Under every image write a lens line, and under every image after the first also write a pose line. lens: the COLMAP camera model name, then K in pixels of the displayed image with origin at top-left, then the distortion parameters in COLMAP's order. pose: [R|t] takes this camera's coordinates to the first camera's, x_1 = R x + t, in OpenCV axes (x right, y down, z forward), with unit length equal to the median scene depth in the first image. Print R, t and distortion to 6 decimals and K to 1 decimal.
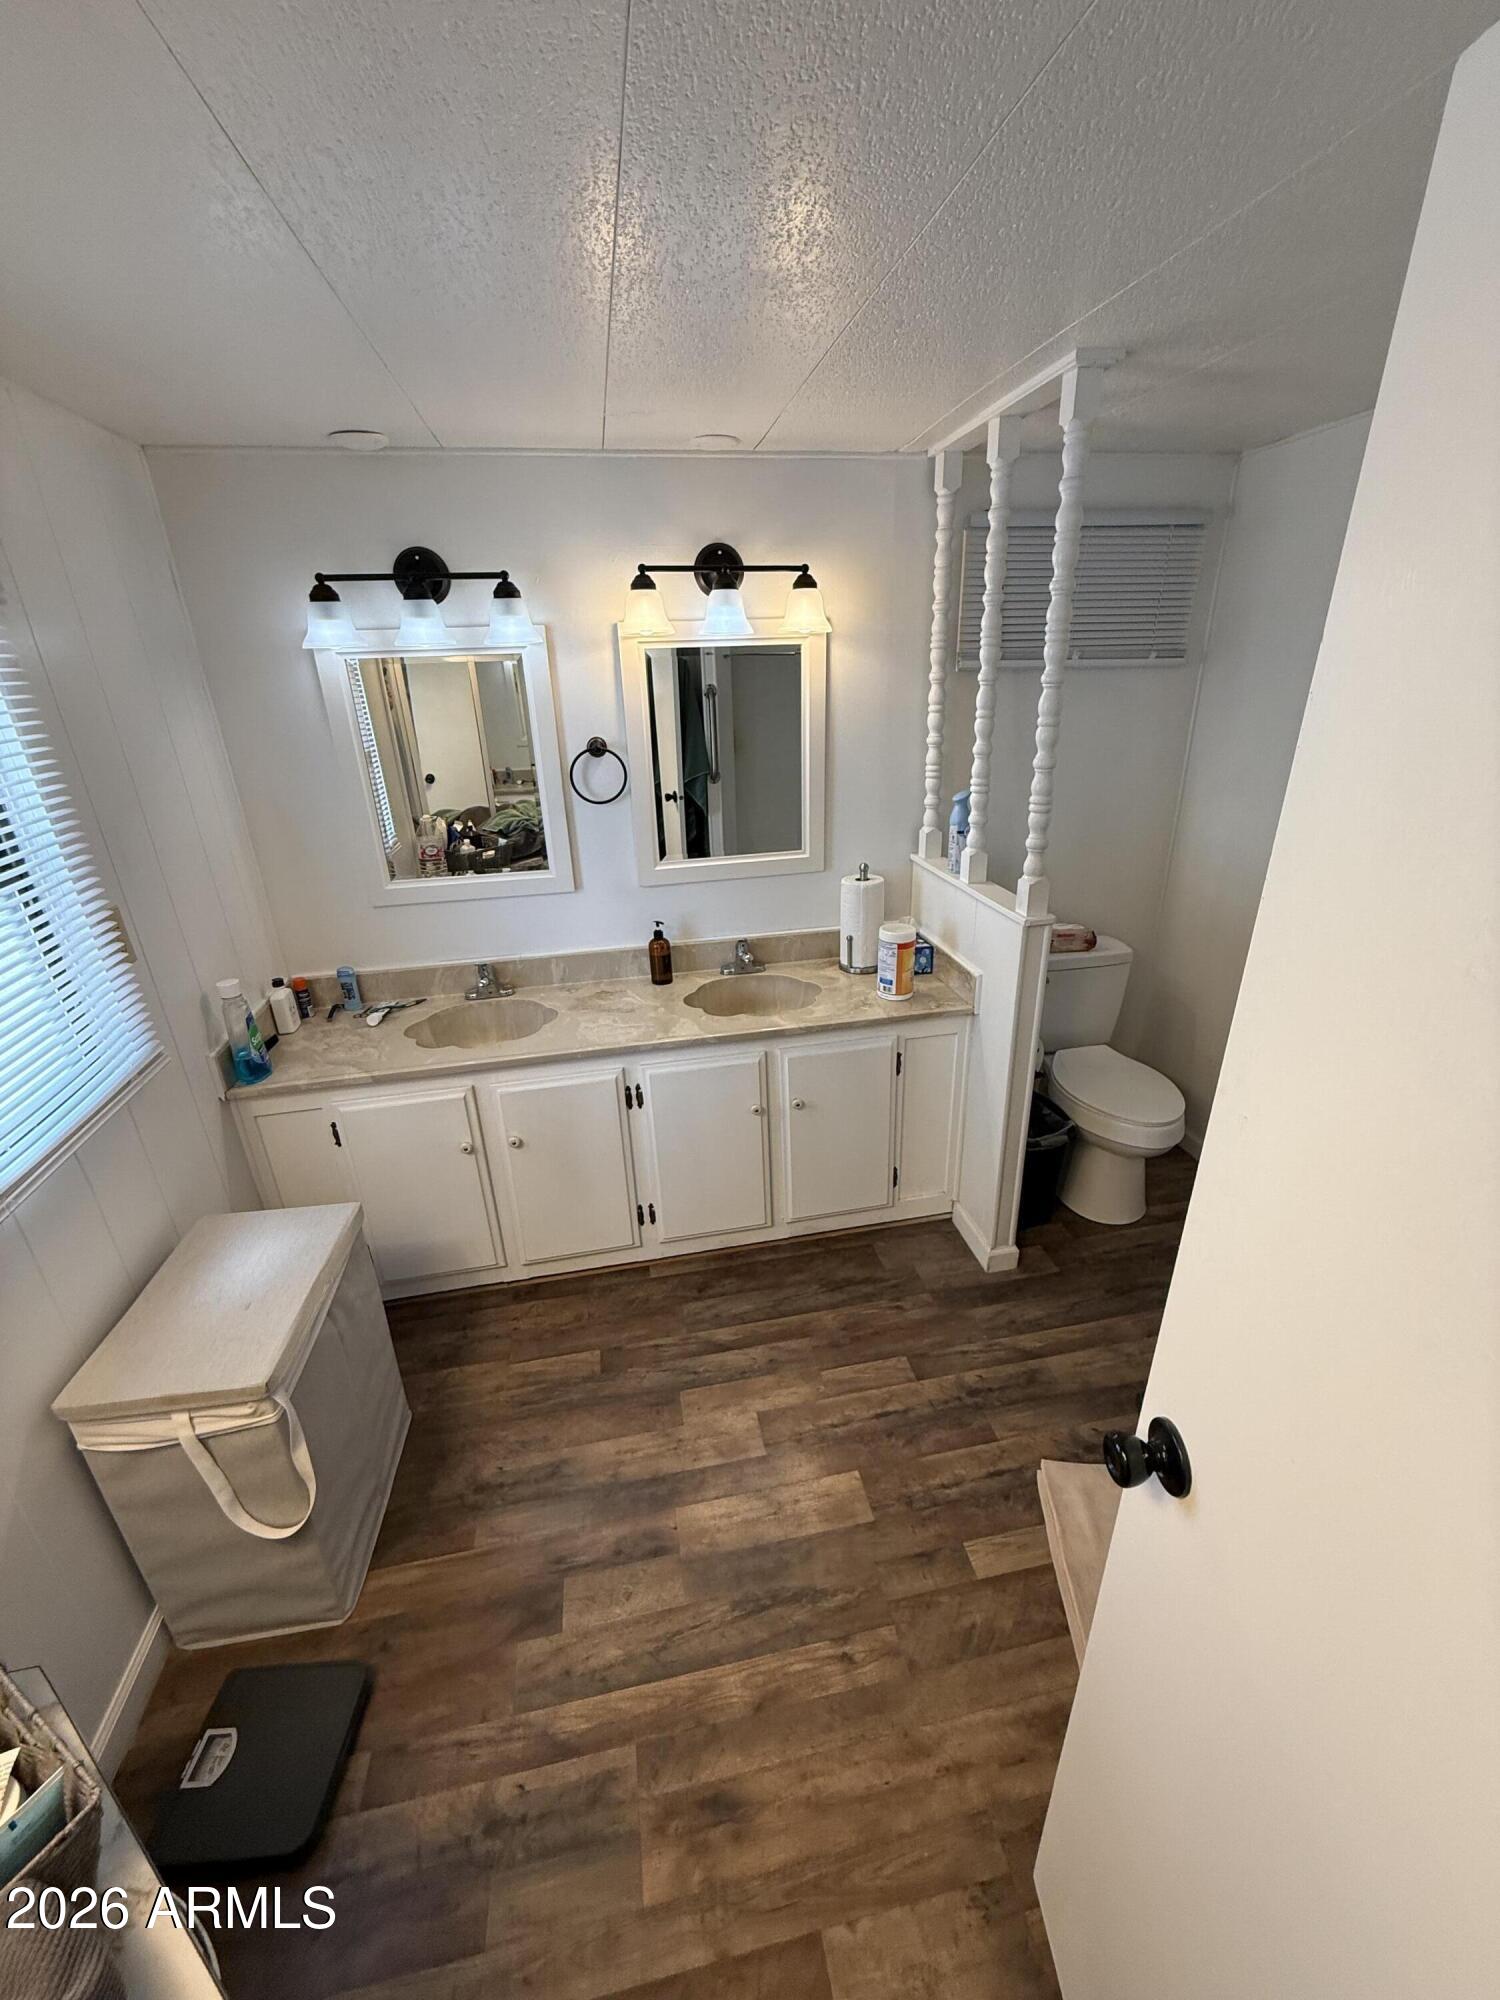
lens RADIAL K [[797.7, 0, 753.1], [0, 797.7, 996.9], [0, 0, 1]] dist [0.001663, -0.000119]
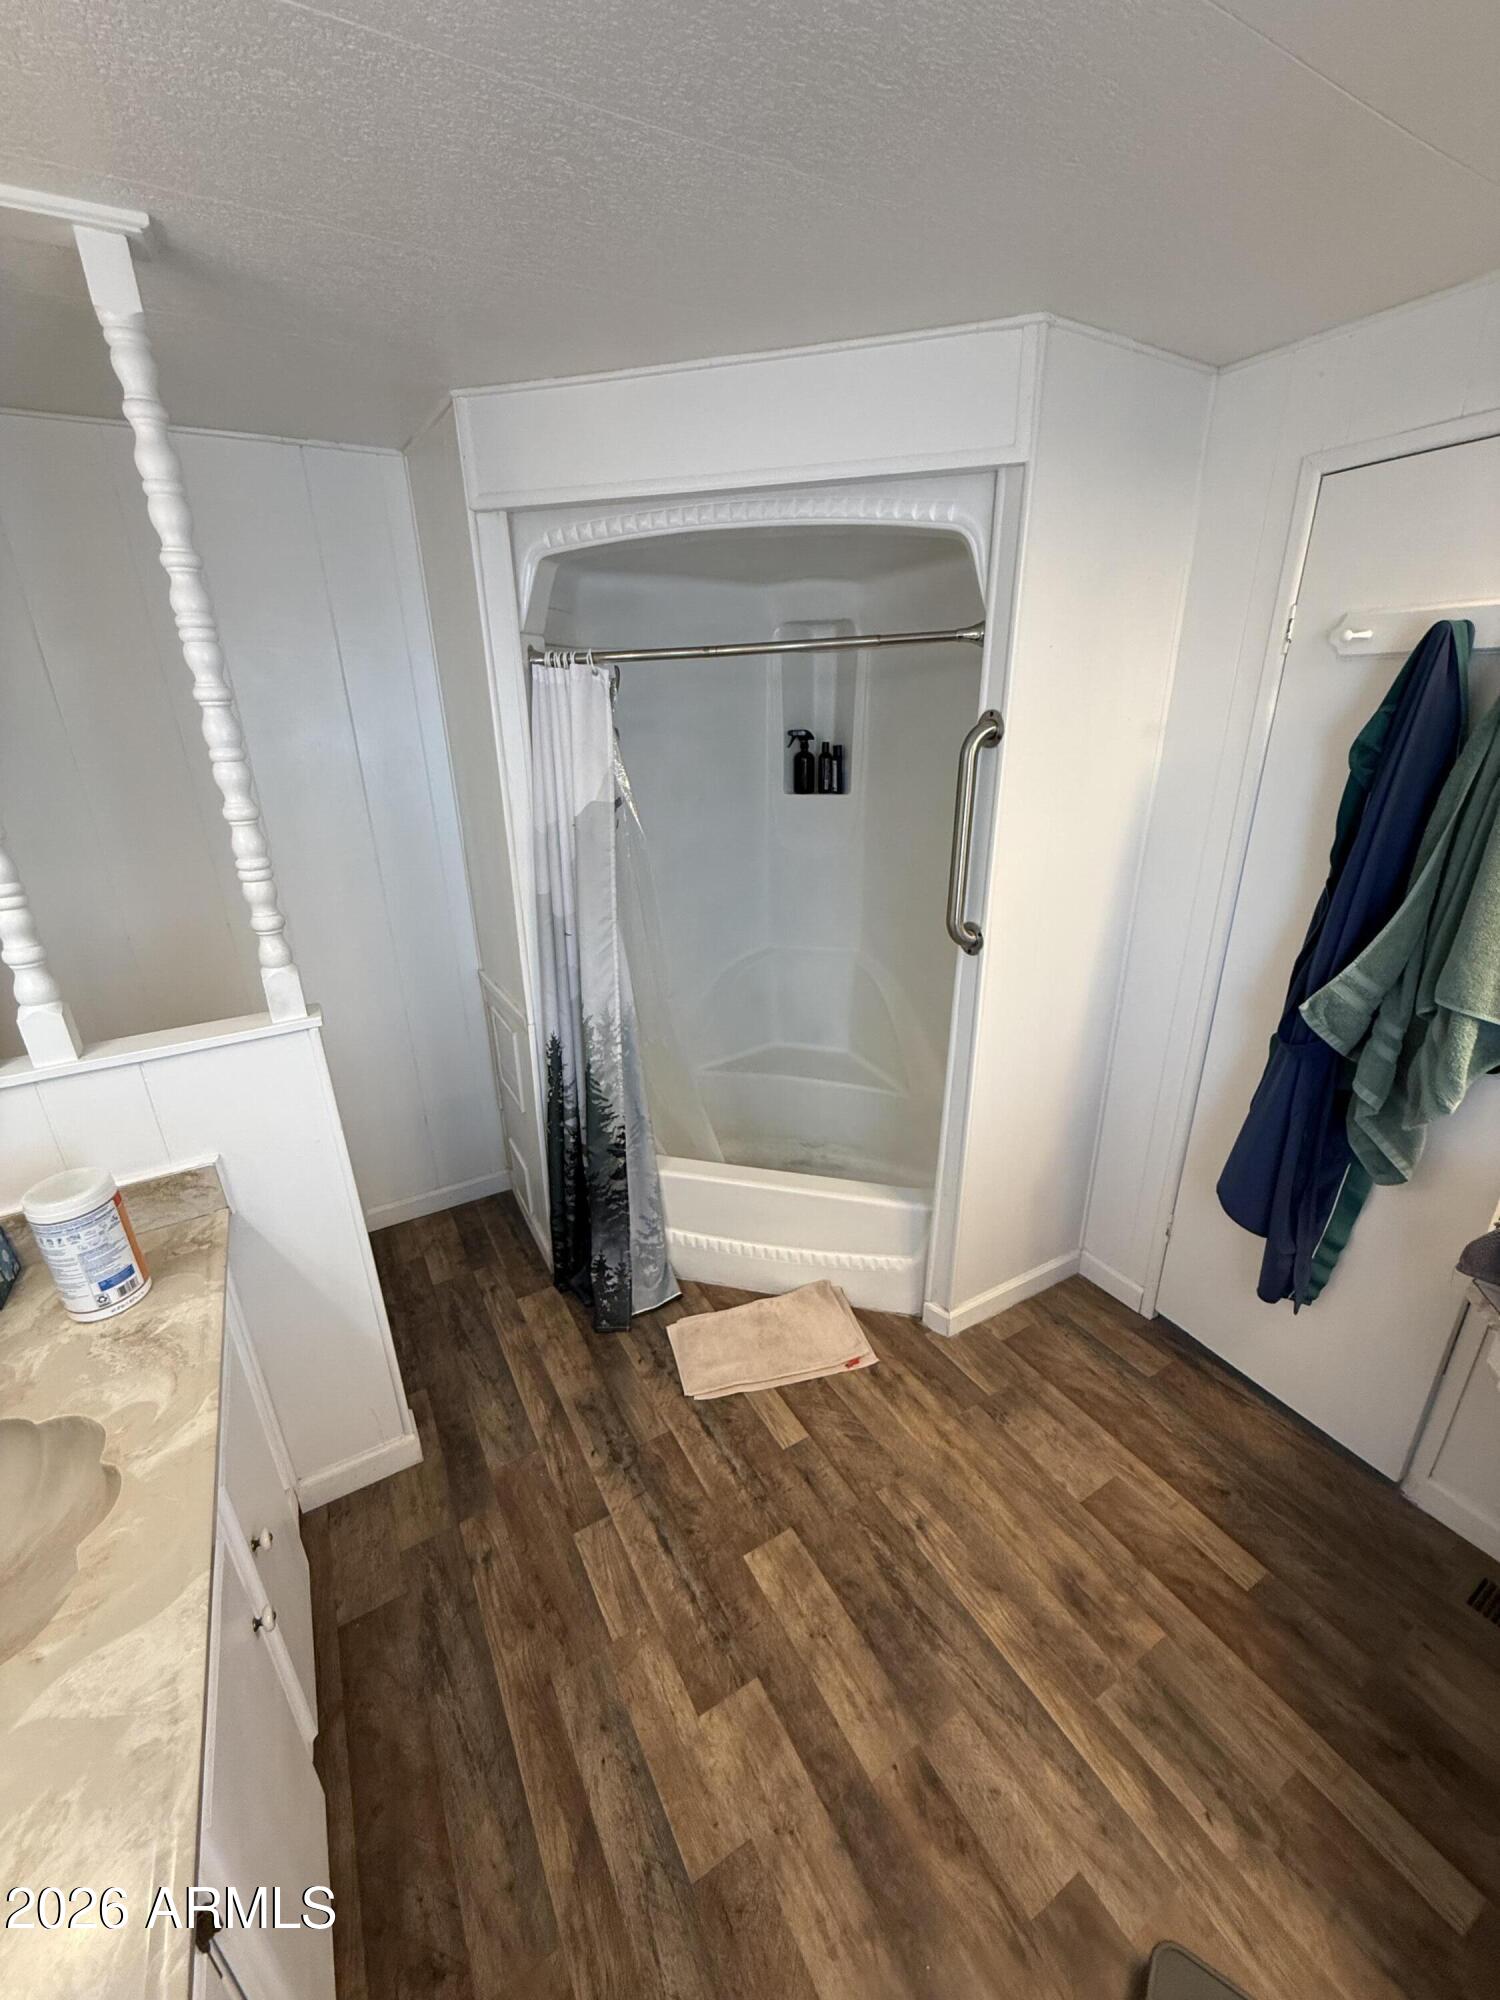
lens RADIAL K [[797.7, 0, 753.1], [0, 797.7, 996.9], [0, 0, 1]] dist [0.001663, -0.000119]
pose [[-0.328889, -0.300531, 0.895273, -0.443484], [0.397488, 0.815894, 0.419906, -0.261196], [-0.856642, 0.493963, -0.148882, 0.751606]]
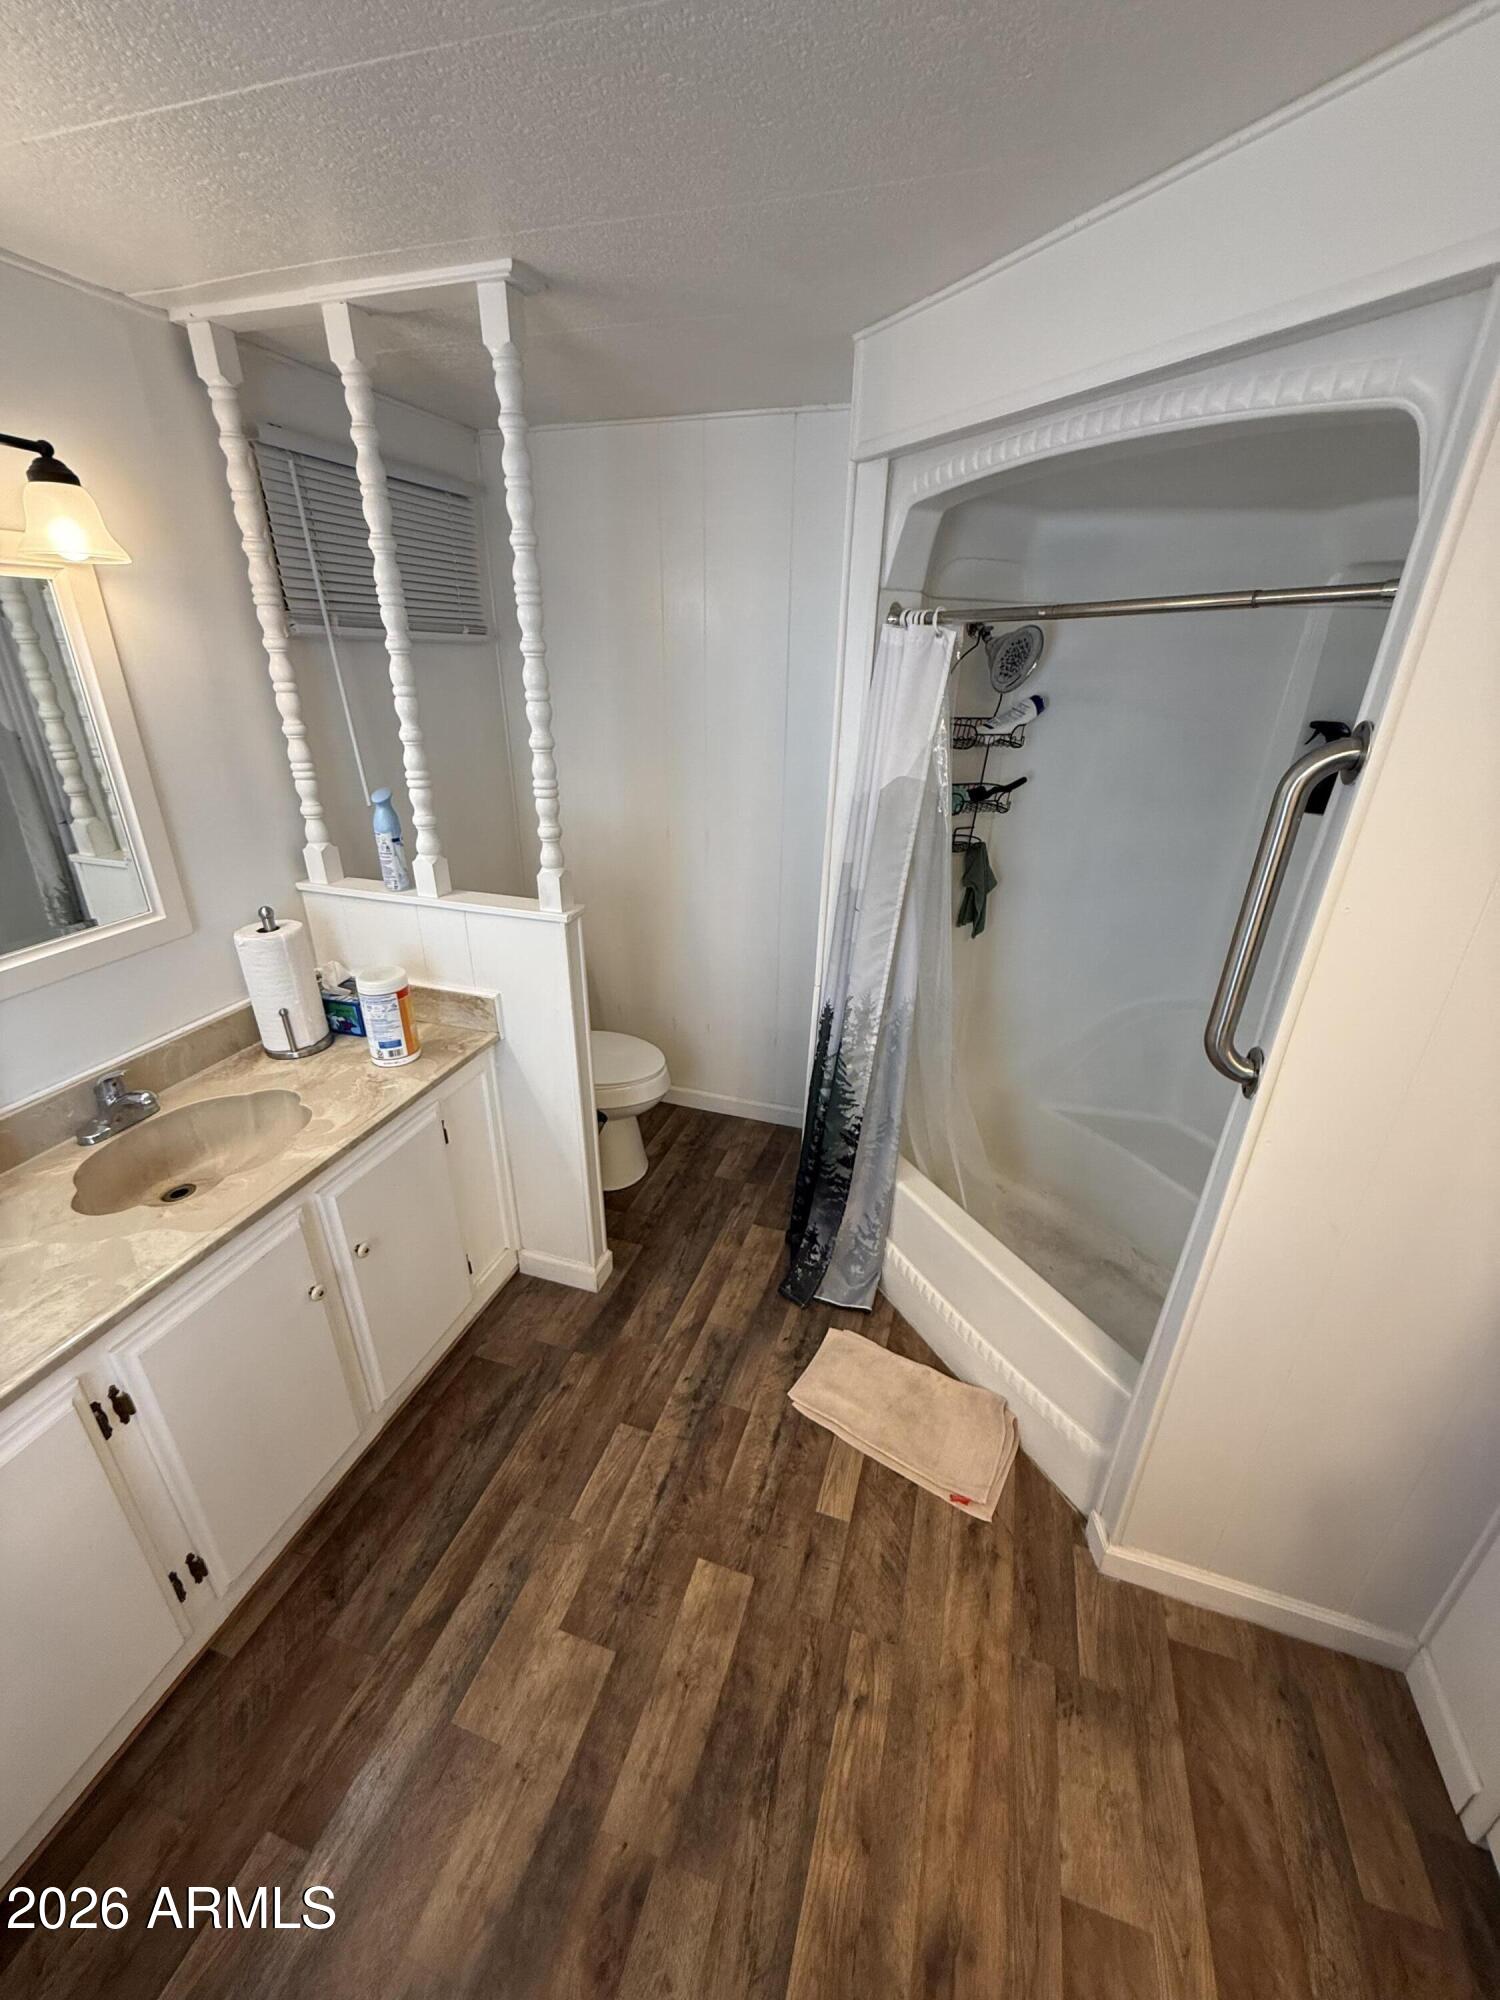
lens RADIAL K [[797.7, 0, 753.1], [0, 797.7, 996.9], [0, 0, 1]] dist [0.001663, -0.000119]
pose [[0.477540, -0.321909, 0.817515, -0.328359], [0.314265, 0.931488, 0.183214, -0.109606], [-0.820483, 0.169424, 0.545988, 0.341932]]
